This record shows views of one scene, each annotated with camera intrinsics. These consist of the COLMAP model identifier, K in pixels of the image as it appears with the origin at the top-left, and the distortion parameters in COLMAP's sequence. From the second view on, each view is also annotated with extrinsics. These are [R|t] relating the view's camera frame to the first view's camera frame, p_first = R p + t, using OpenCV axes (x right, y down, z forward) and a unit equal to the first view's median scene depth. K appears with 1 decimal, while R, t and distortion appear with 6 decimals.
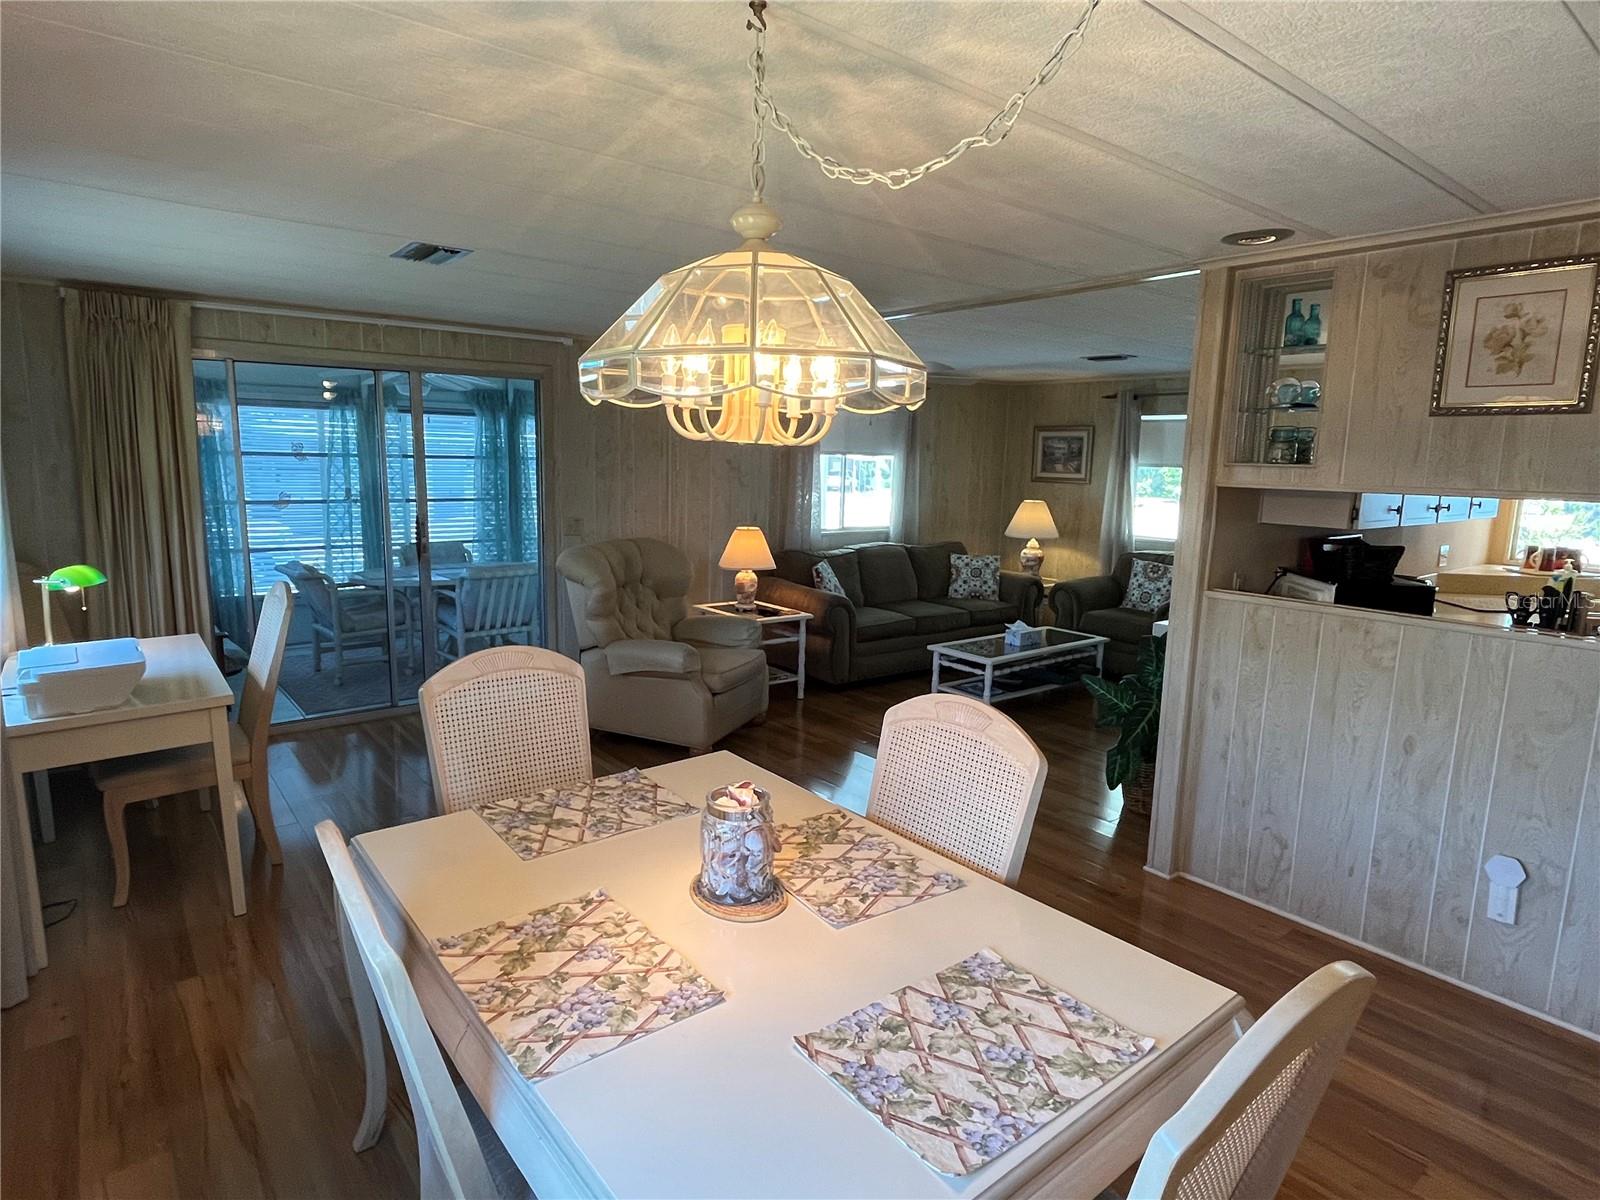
lens RADIAL K [[890.1, 0, 799.2], [0, 890.1, 588.8], [0, 0, 1]] dist [-0.003929, -0.000492]
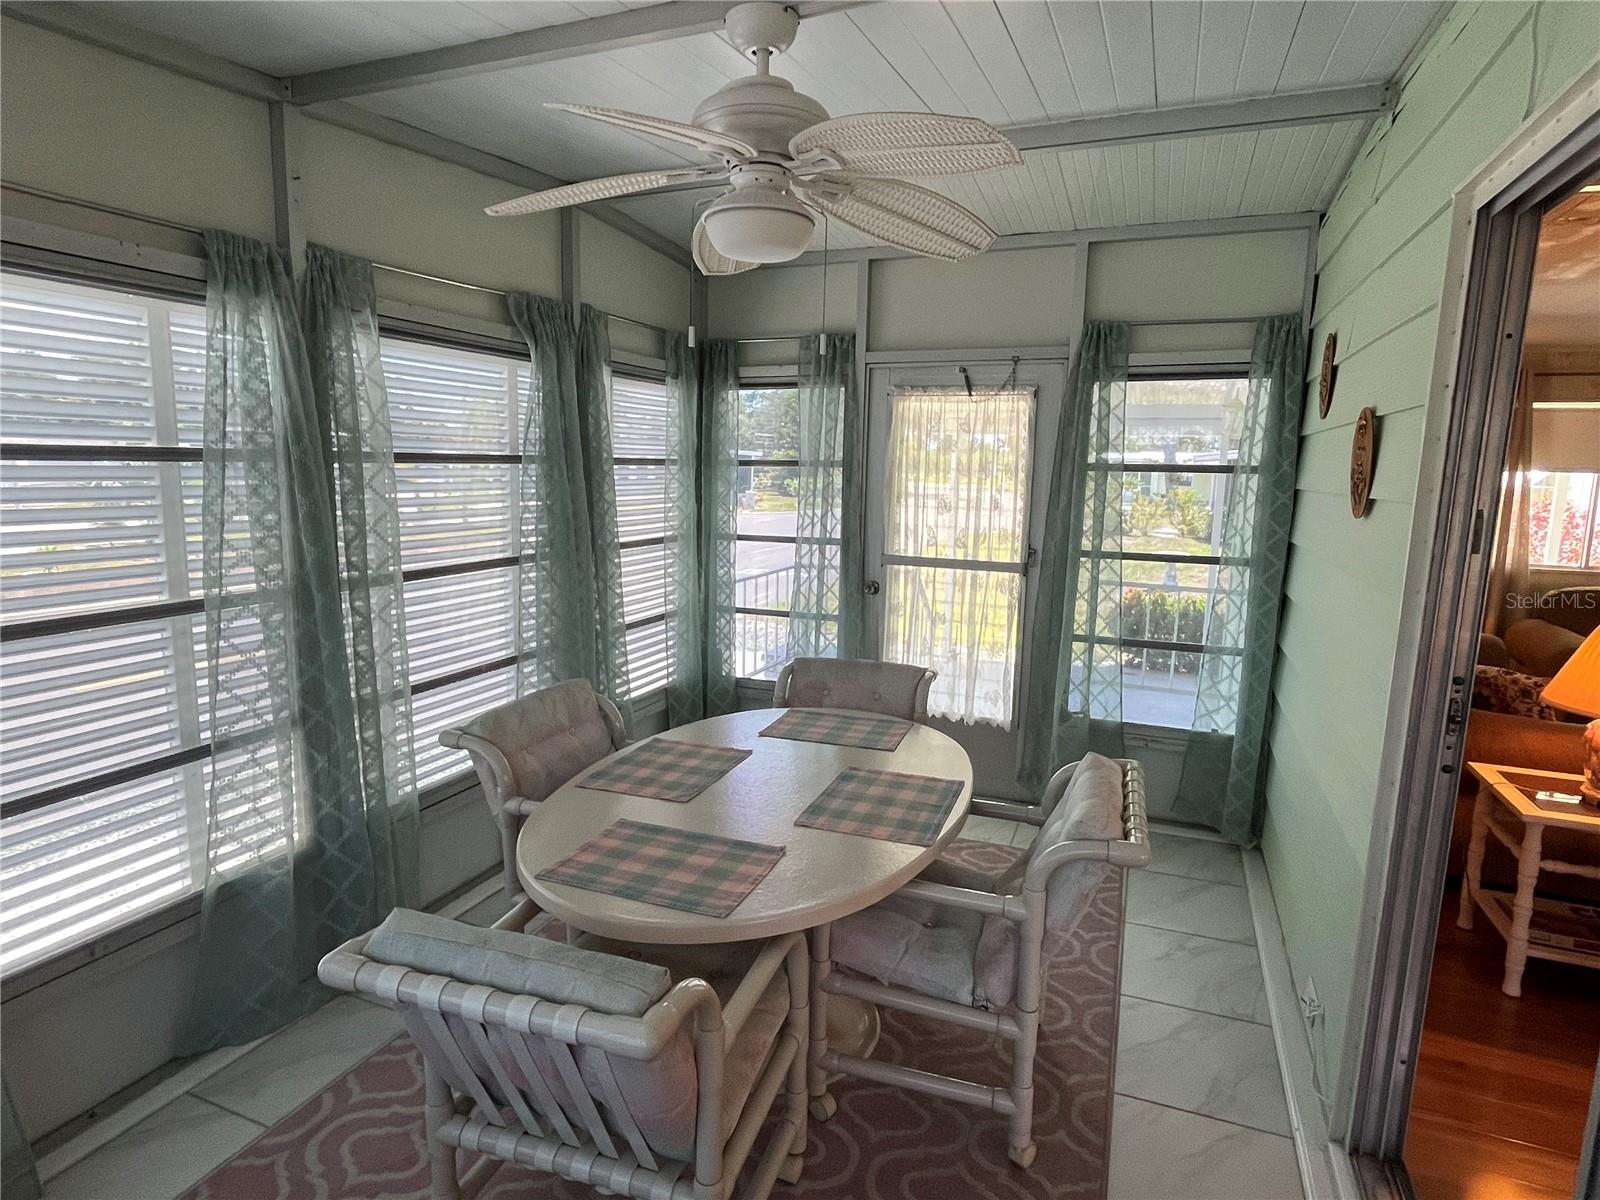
lens RADIAL K [[890.1, 0, 801.3], [0, 890.1, 603.8], [0, 0, 1]] dist [-0.003929, -0.000492]
pose [[0.866854, -0.082334, 0.491717, -0.528197], [0.074294, 0.996590, 0.035896, -0.100331], [-0.492996, 0.005415, 0.870015, 0.665063]]
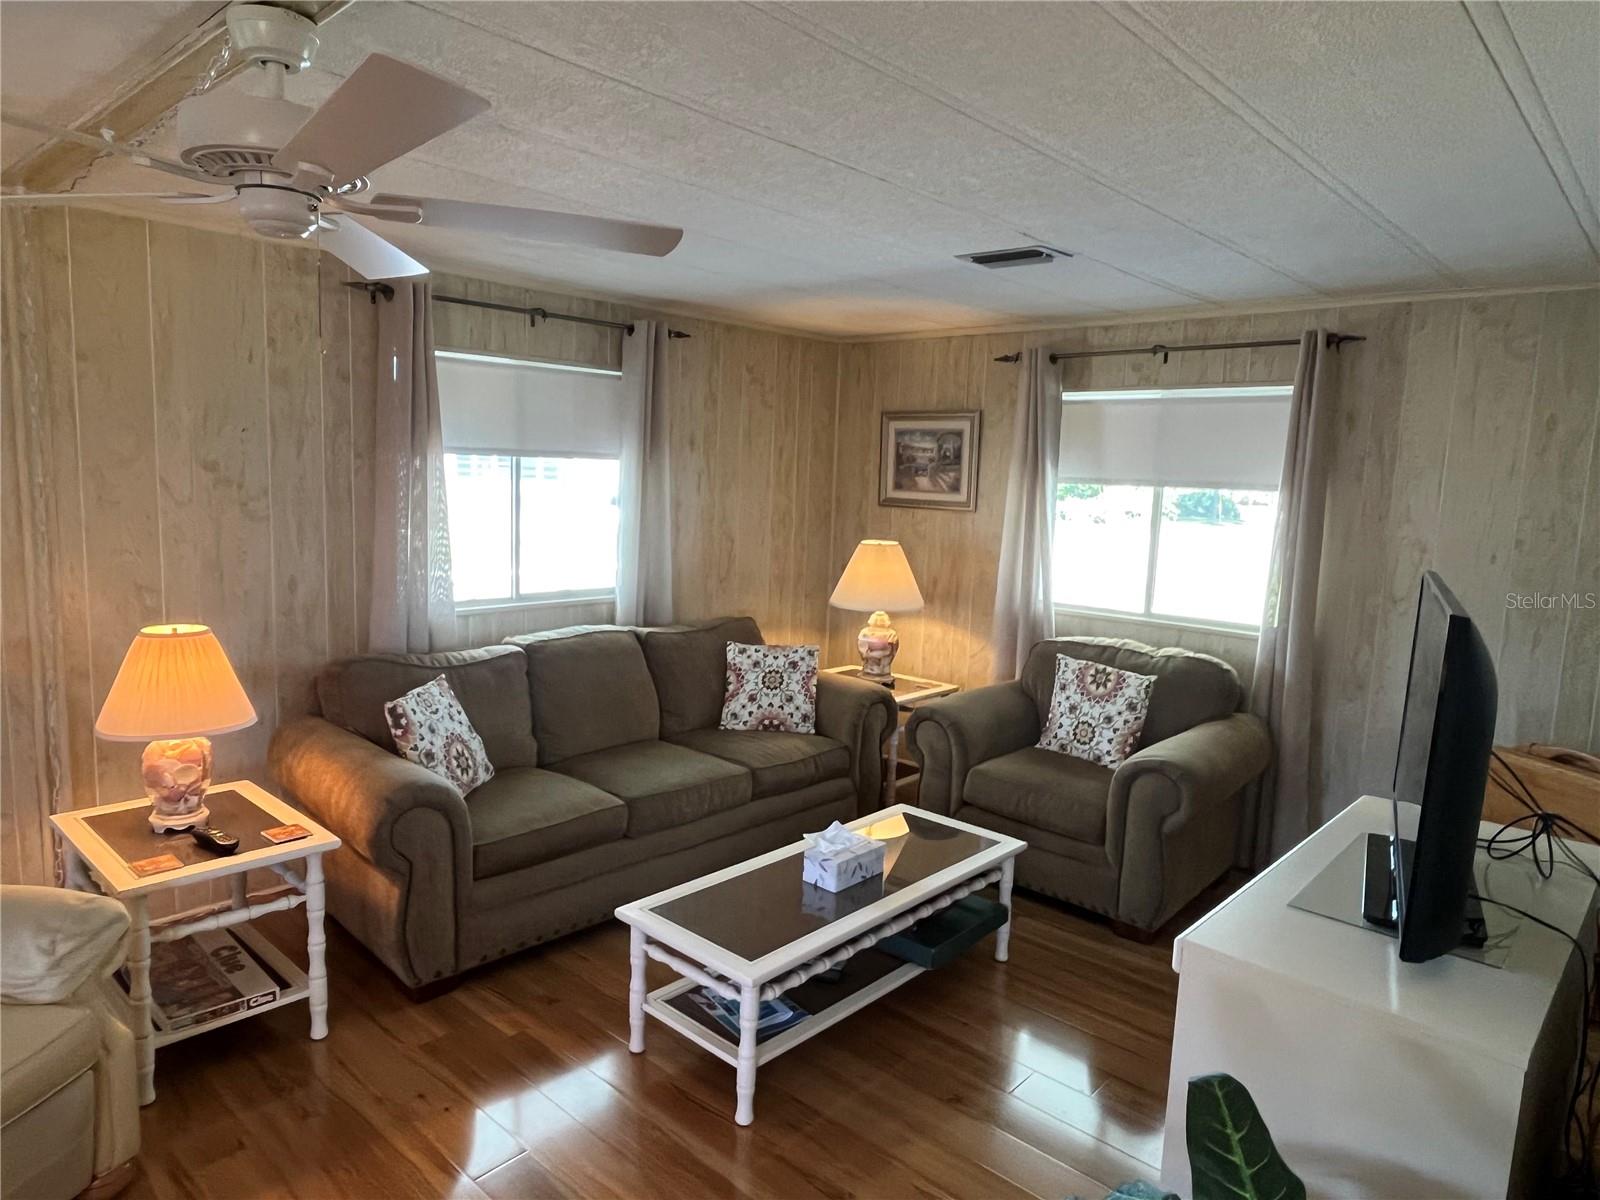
lens RADIAL K [[999.0, 0, 800.1], [0, 999.0, 597.1], [0, 0, 1]] dist [-0.000844, -0.001969]
pose [[0.988627, -0.009907, 0.150061, 0.125241], [0.012290, 0.999813, -0.014958, -0.058144], [-0.149885, 0.016632, 0.988564, 0.405943]]
